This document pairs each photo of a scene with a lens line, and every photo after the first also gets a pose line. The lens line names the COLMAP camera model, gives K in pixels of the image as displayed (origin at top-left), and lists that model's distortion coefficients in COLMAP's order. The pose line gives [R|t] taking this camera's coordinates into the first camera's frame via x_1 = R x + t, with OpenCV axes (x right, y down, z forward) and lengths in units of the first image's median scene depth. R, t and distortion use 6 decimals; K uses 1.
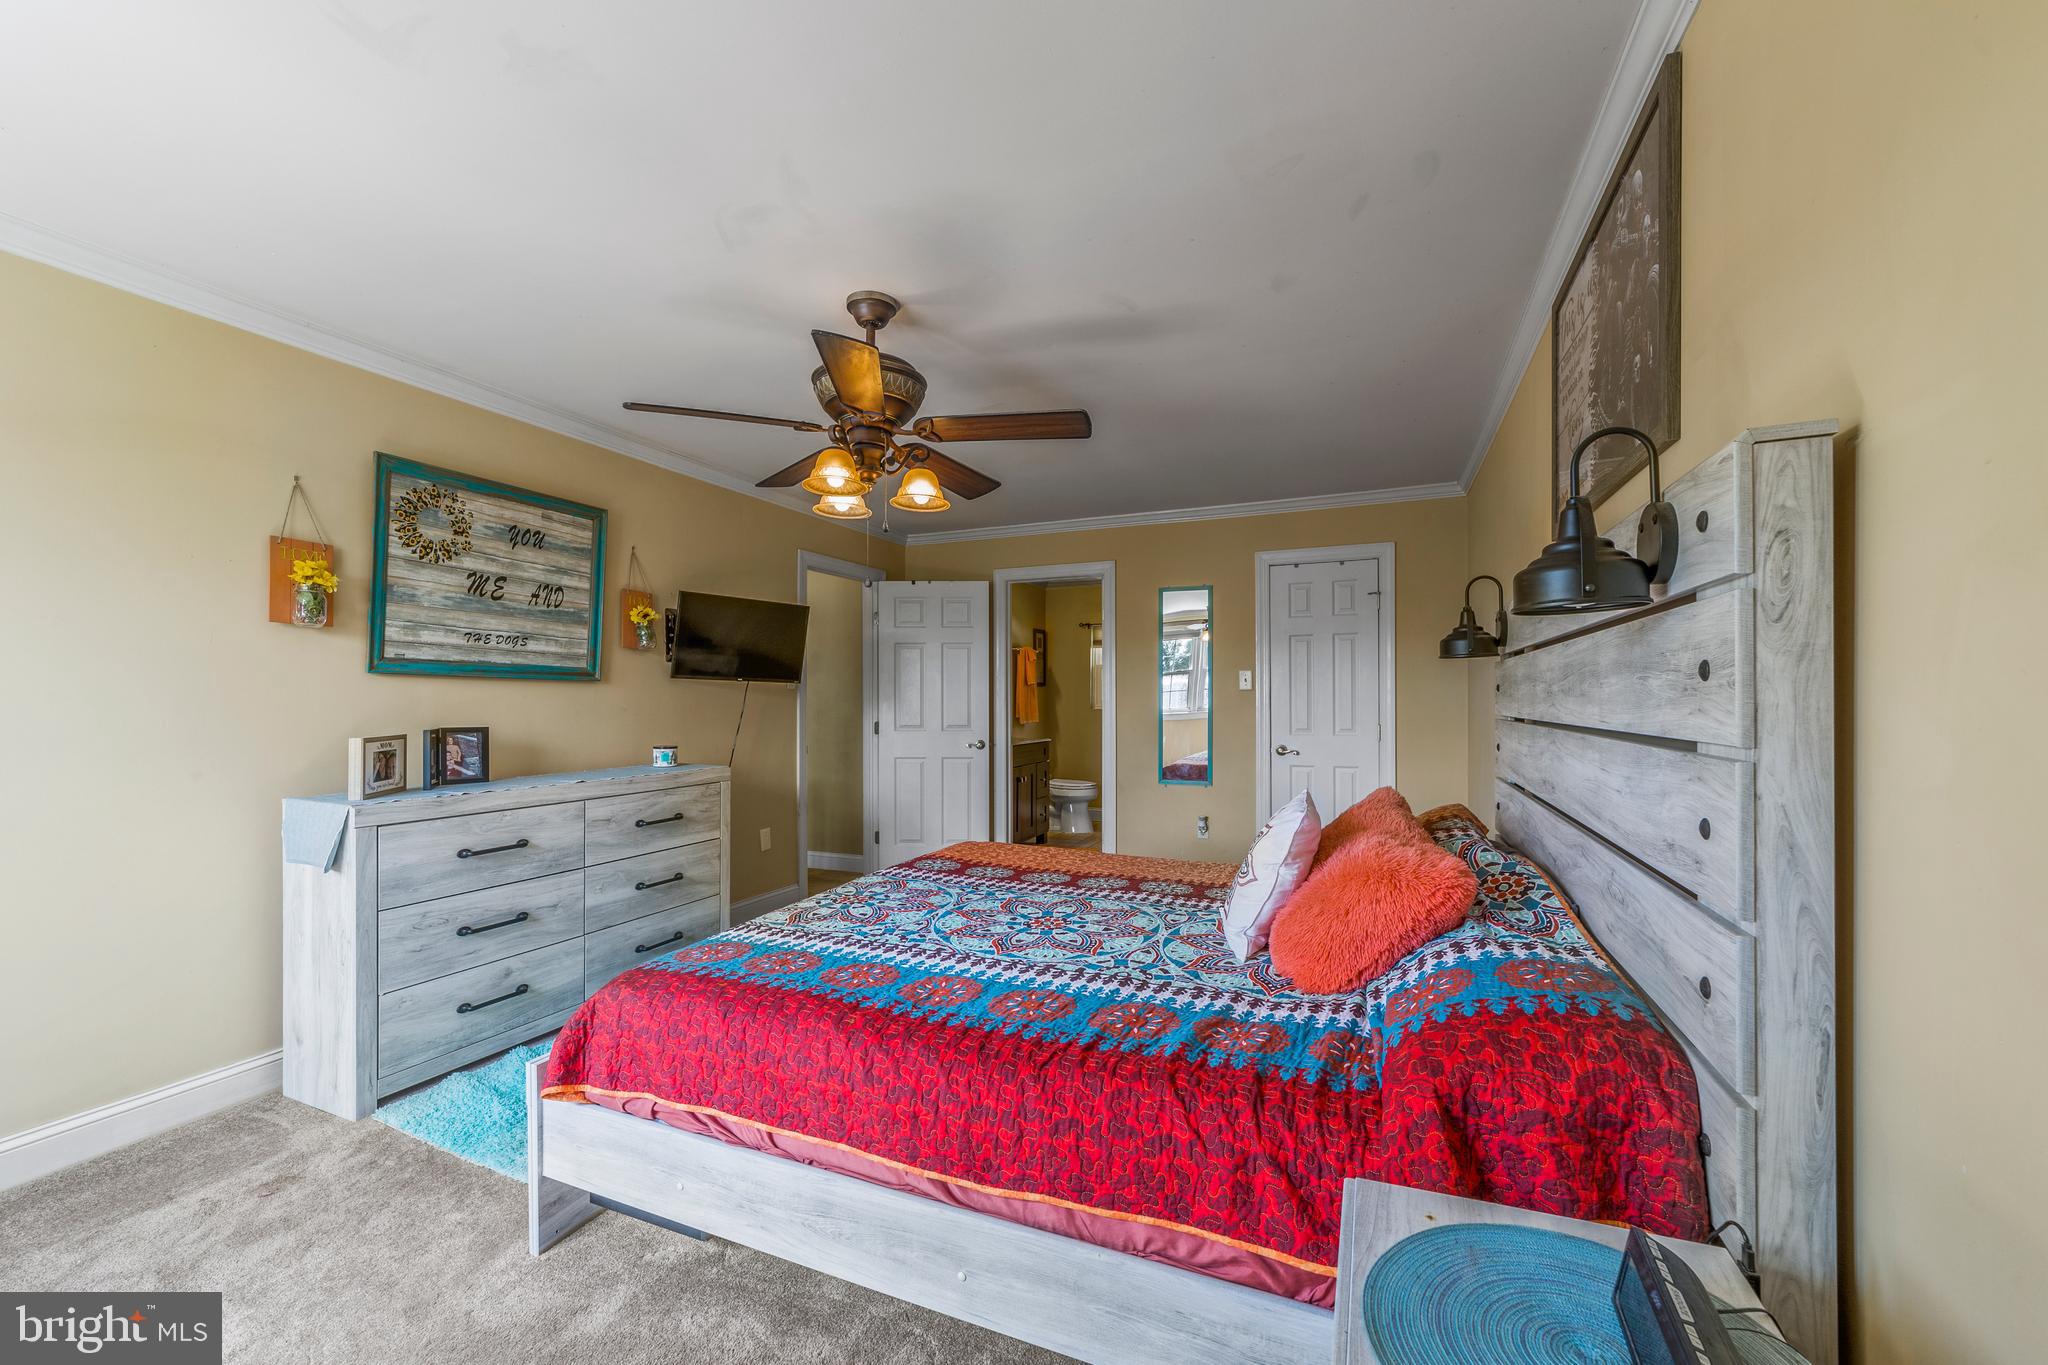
lens RADIAL K [[804.0, 0, 1024.4], [0, 804.0, 689.6], [0, 0, 1]] dist [-0.016775, 0.002778]
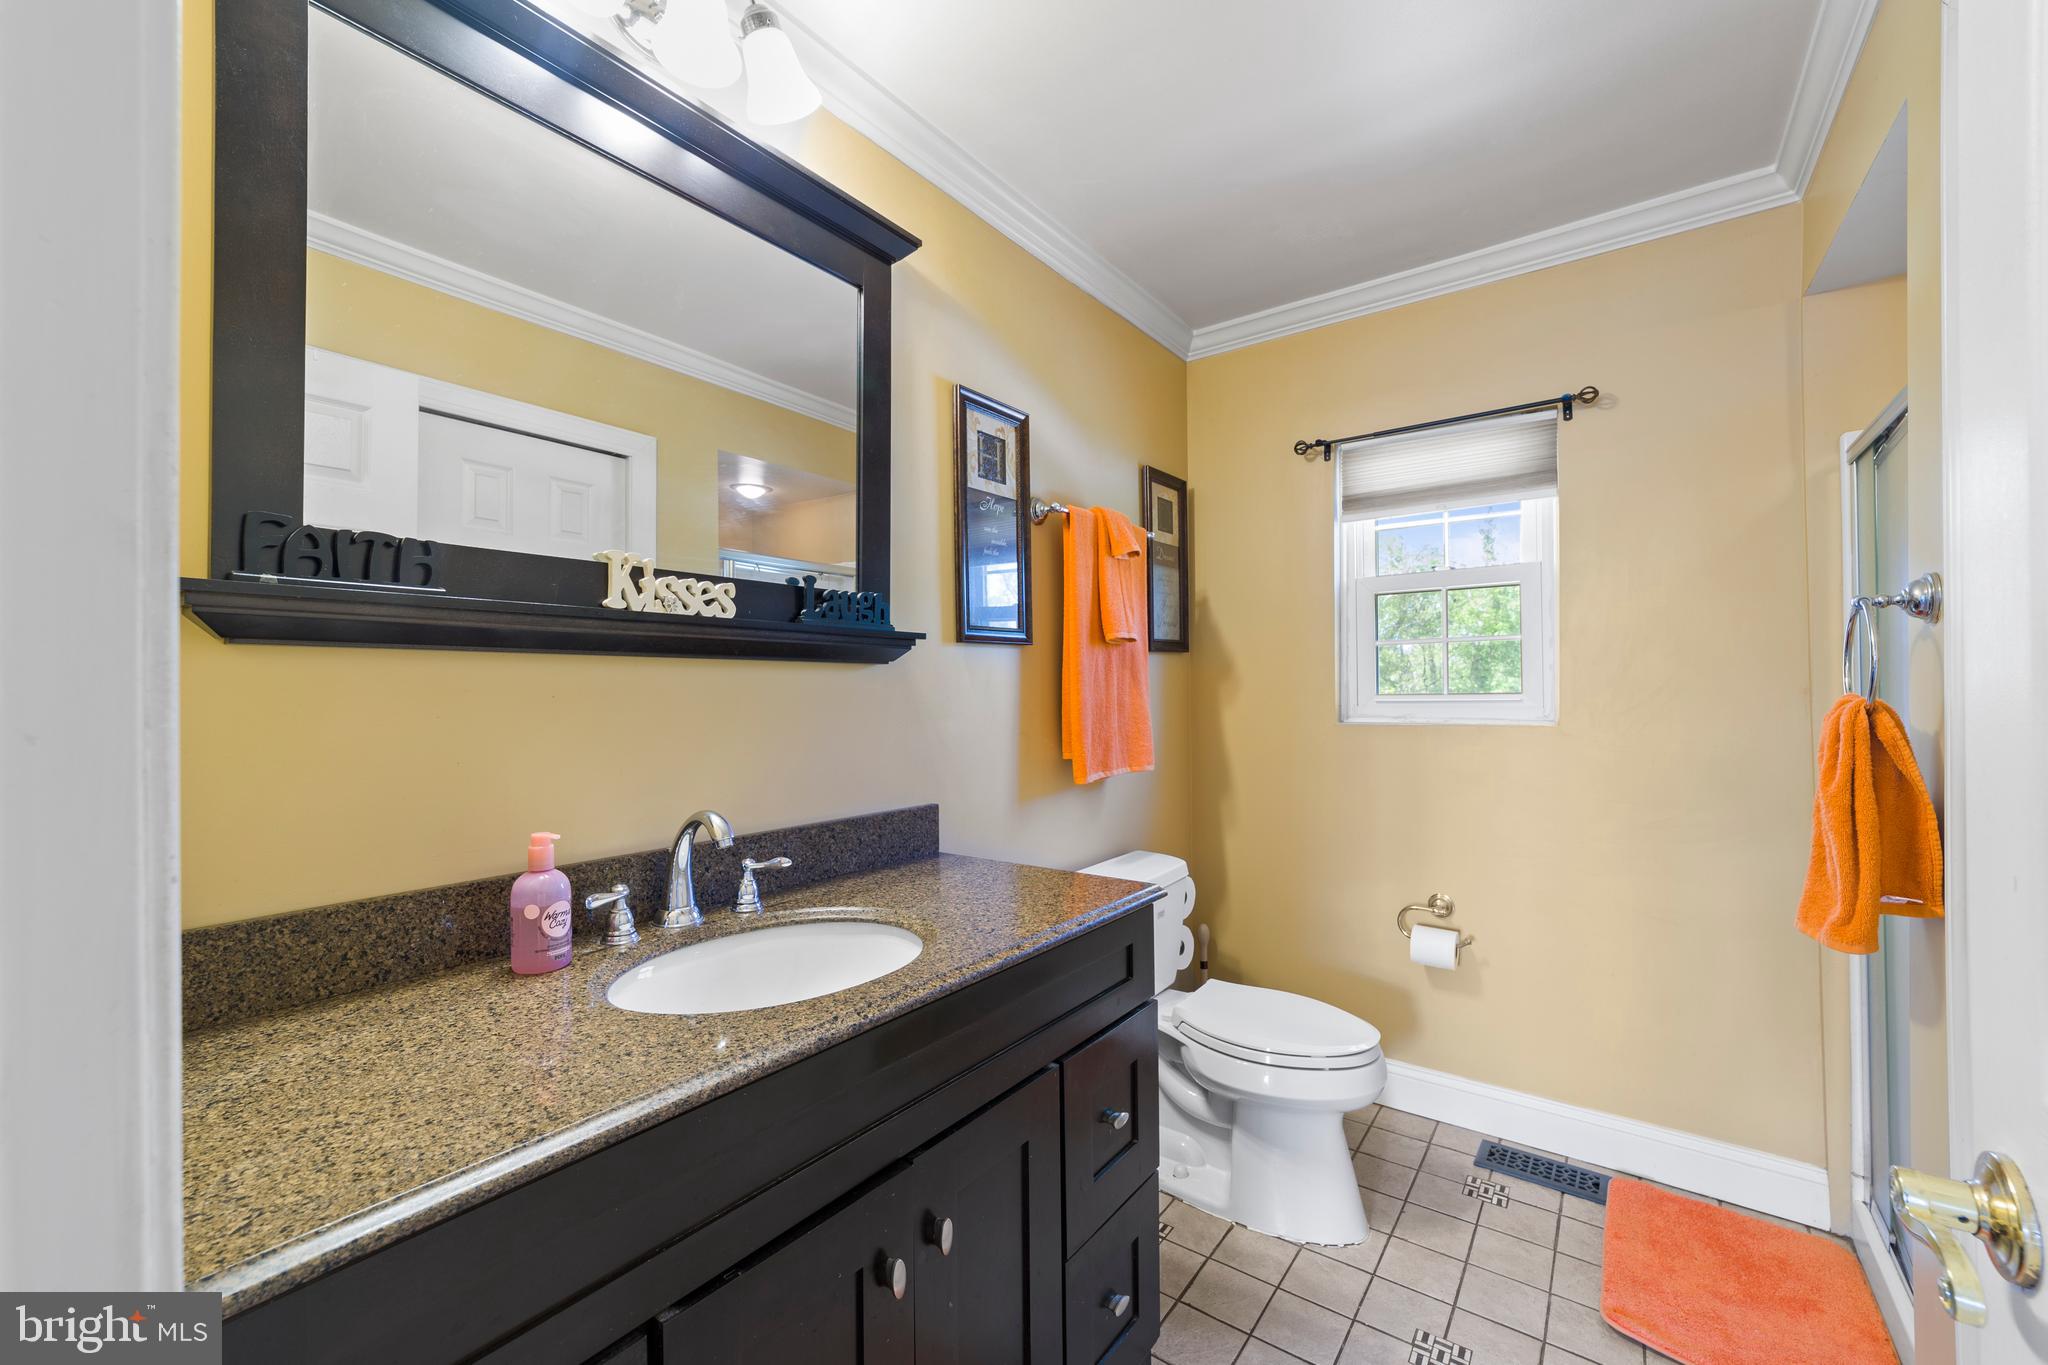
lens RADIAL K [[804.0, 0, 1026.8], [0, 804.0, 680.9], [0, 0, 1]] dist [-0.016775, 0.002778]
pose [[0.973467, -0.007195, -0.228715, 0.038072], [0.007392, 0.999973, 0.000002, 0.007127], [0.228708, -0.001692, 0.973494, 0.679403]]
